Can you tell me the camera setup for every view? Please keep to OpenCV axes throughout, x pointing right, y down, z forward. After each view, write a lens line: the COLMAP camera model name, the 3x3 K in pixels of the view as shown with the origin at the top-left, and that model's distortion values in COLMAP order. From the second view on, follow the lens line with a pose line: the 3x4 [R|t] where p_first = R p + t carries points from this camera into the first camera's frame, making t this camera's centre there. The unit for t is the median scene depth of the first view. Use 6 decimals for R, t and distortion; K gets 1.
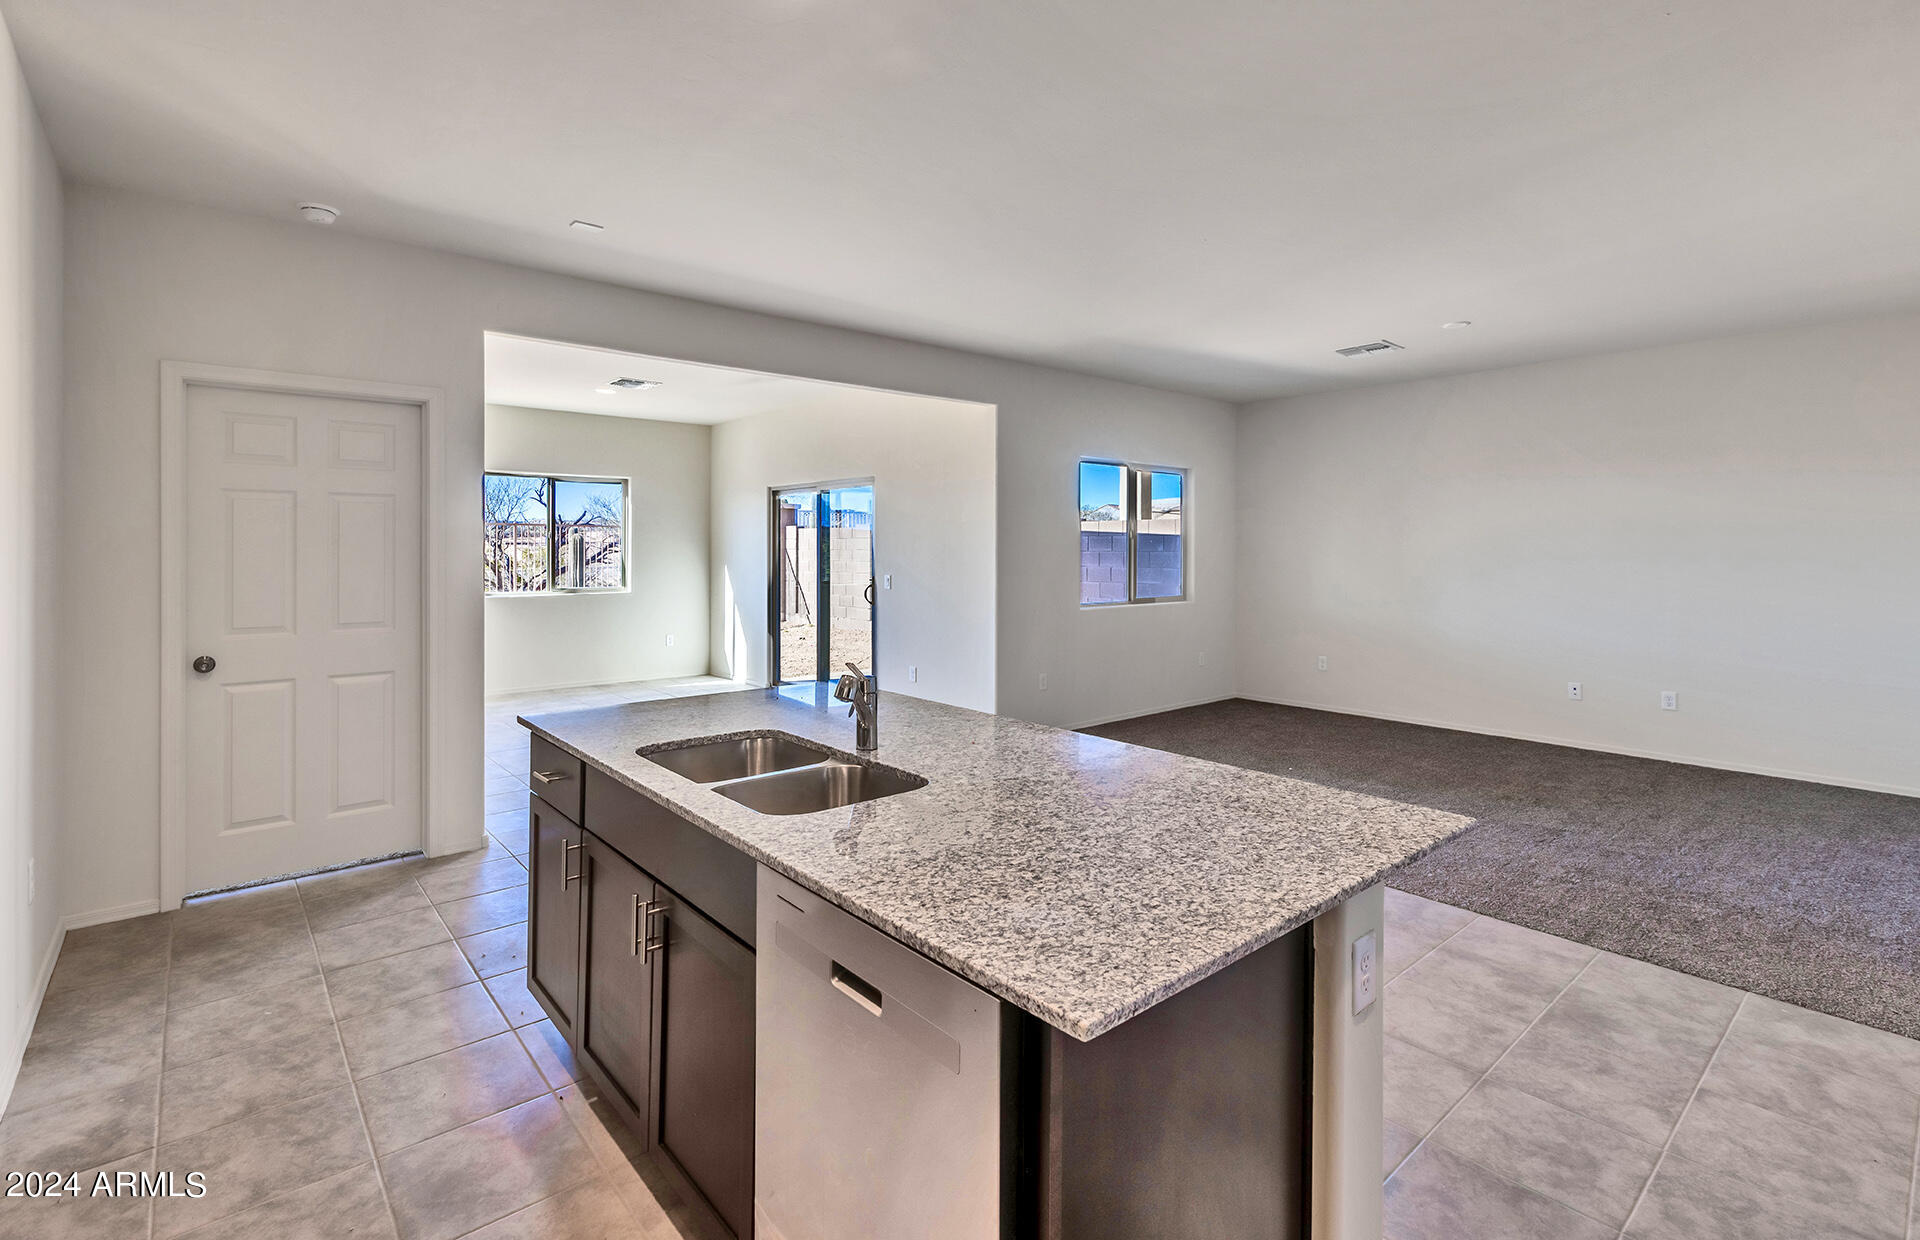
lens RADIAL K [[887.1, 0, 948.9], [0, 887.1, 546.3], [0, 0, 1]] dist [0.001678, 0.000377]
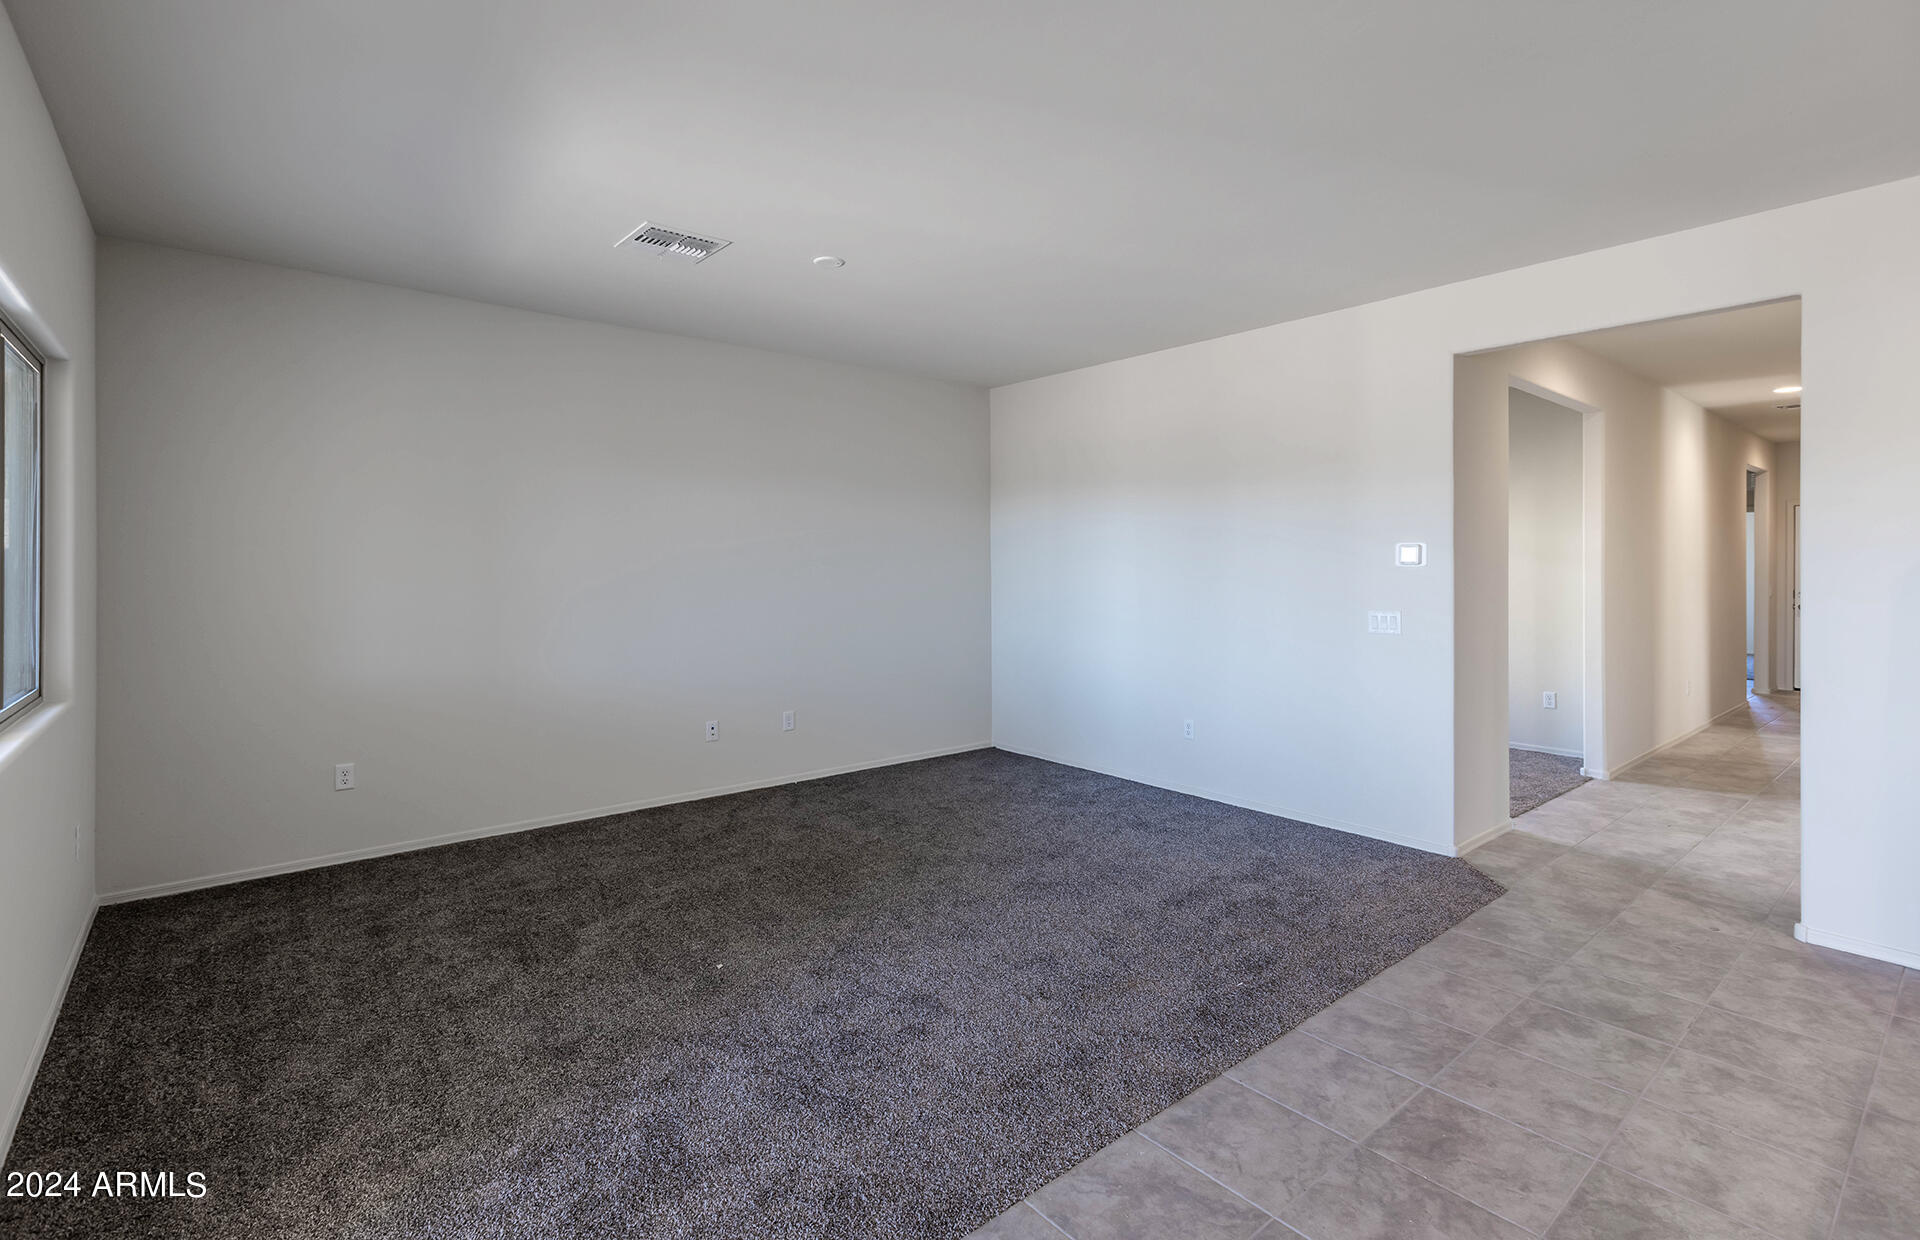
lens RADIAL K [[868.1, 0, 946.3], [0, 868.1, 560.5], [0, 0, 1]] dist [-0.003129, -0.000078]
pose [[0.019053, 0.003333, 0.999813, -0.303880], [-0.000186, 0.999994, -0.003330, -0.000920], [-0.999818, -0.000122, 0.019053, 1.663396]]
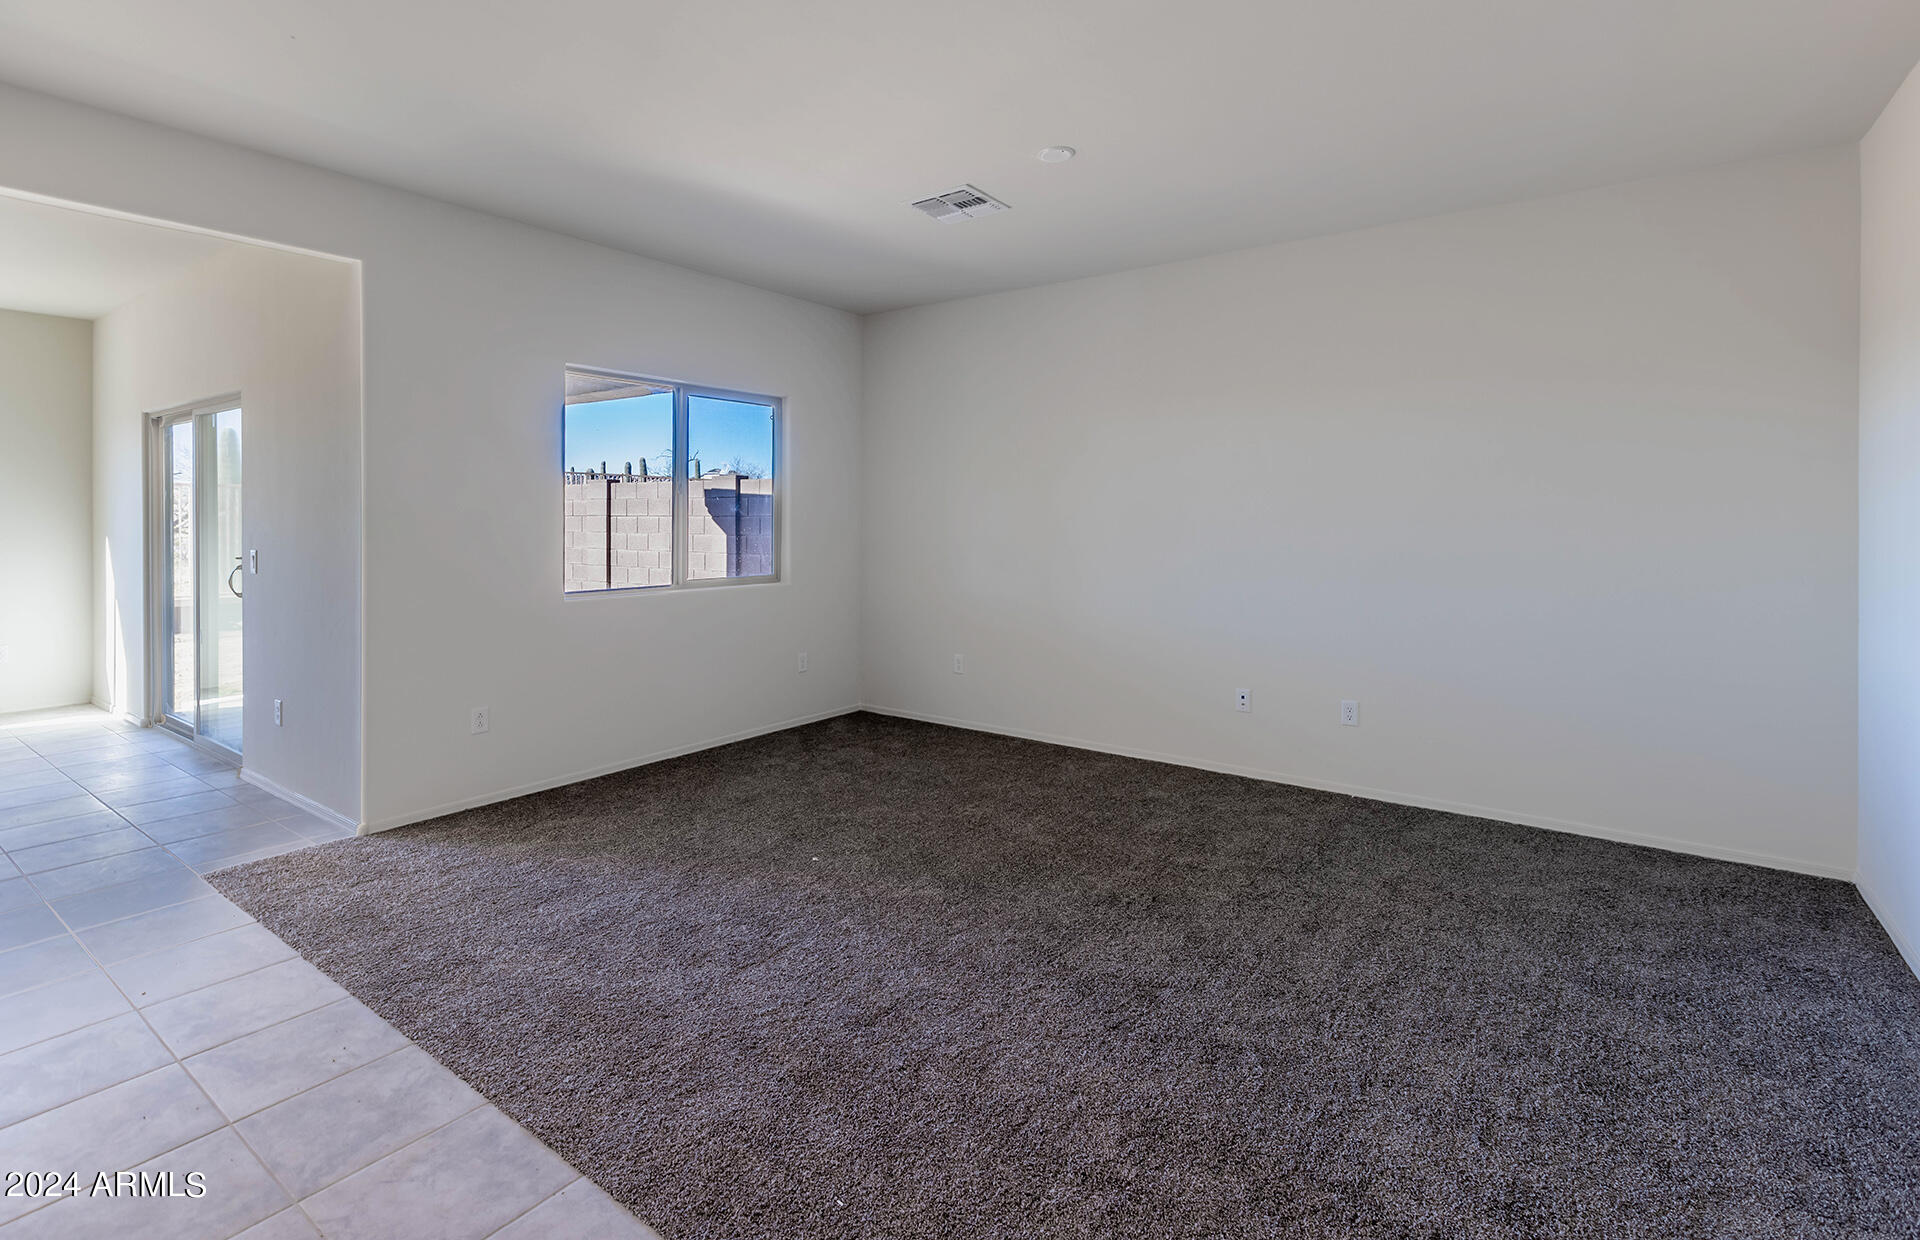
lens RADIAL K [[896.2, 0, 956.1], [0, 896.2, 522.6], [0, 0, 1]] dist [0.002038, 0.000166]
pose [[0.972436, 0.000403, 0.233172, 0.657840], [-0.001363, 0.999991, 0.003958, 0.028051], [-0.233168, -0.004167, 0.972428, 0.726786]]
